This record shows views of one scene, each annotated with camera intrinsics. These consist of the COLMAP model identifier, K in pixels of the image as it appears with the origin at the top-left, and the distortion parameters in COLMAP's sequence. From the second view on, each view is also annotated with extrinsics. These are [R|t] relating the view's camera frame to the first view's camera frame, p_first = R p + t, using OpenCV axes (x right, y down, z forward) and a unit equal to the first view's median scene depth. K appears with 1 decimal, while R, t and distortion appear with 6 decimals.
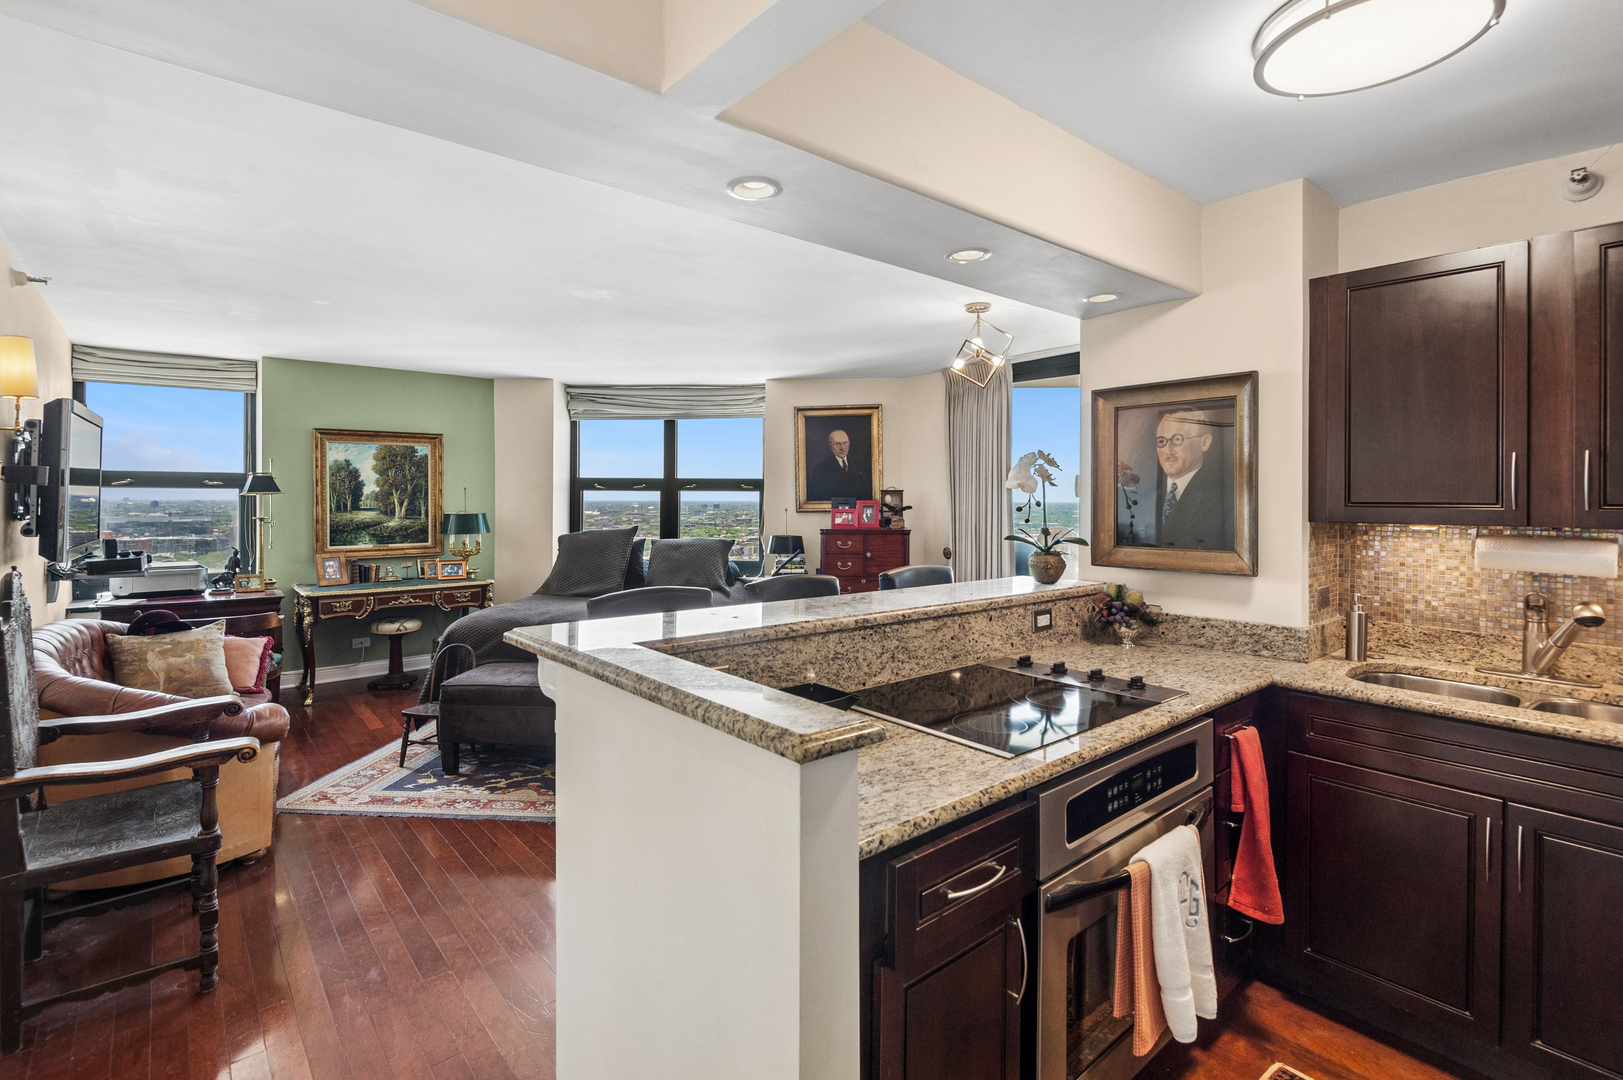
lens RADIAL K [[756.7, 0, 807.6], [0, 756.7, 493.1], [0, 0, 1]] dist [0.037254, -0.023370]
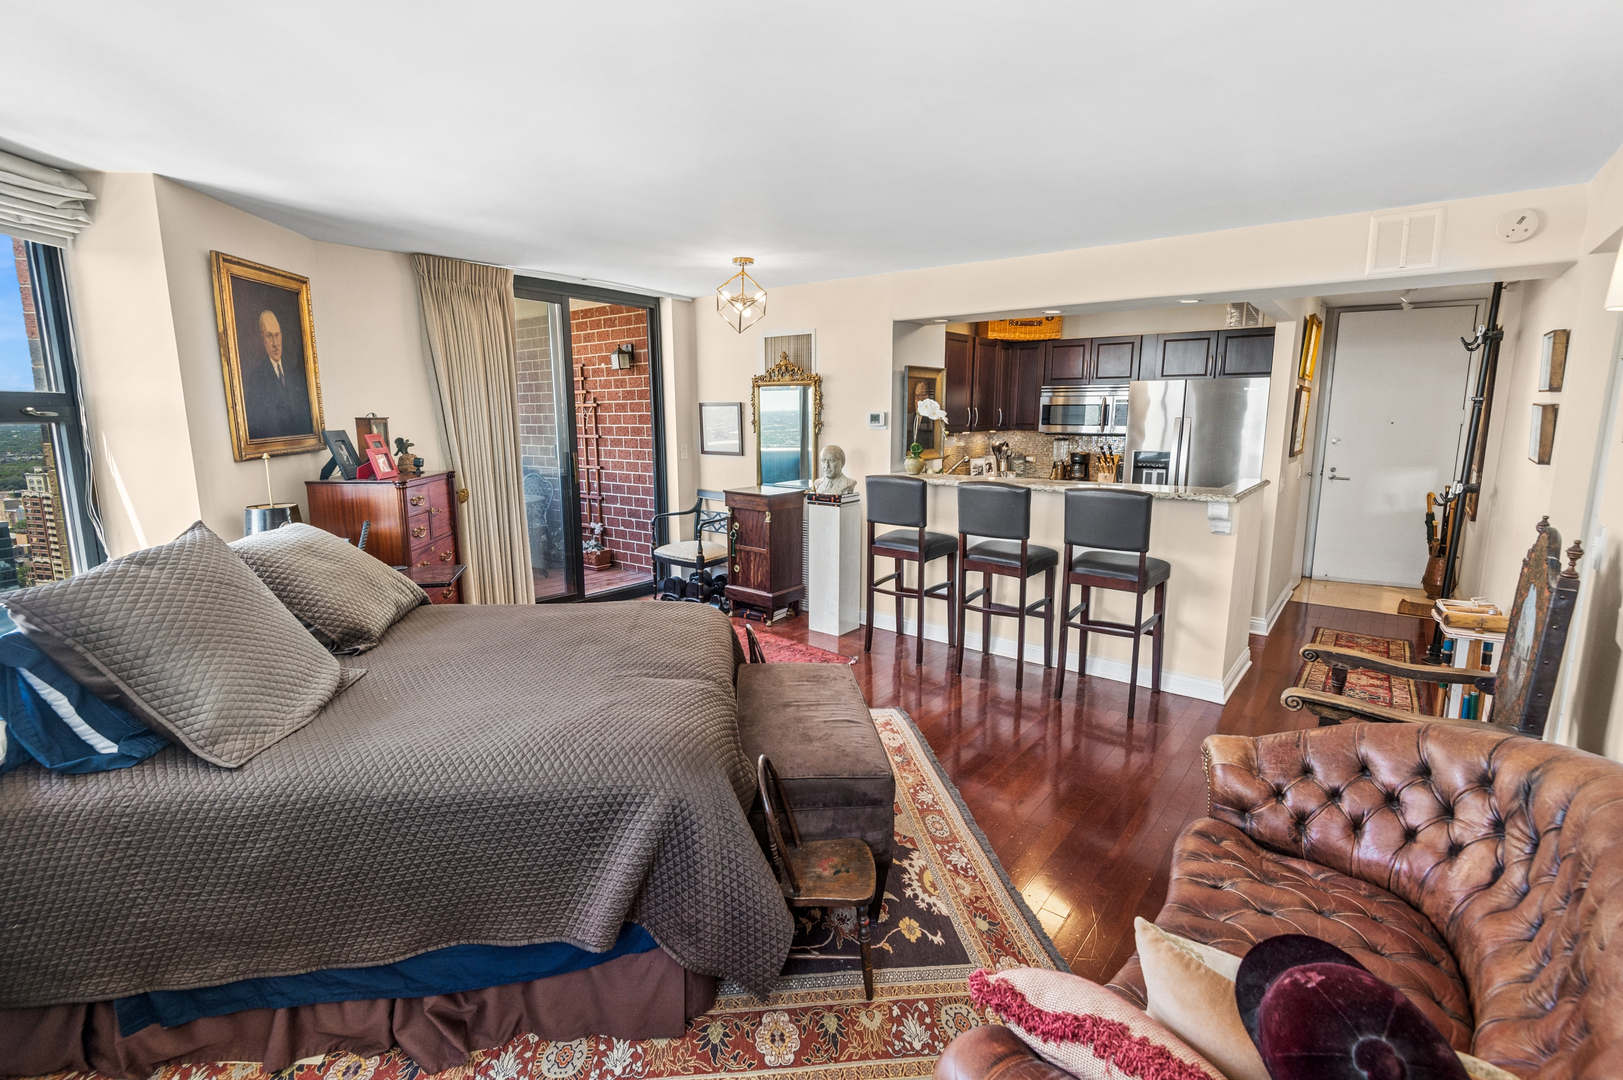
lens RADIAL K [[722.7, 0, 812.6], [0, 722.7, 533.2], [0, 0, 1]] dist [0.012161, -0.000365]
pose [[-0.194165, -0.166746, 0.966693, -0.792525], [-0.005598, 0.985620, 0.168886, -0.018736], [-0.980953, 0.027380, -0.192306, 0.952318]]
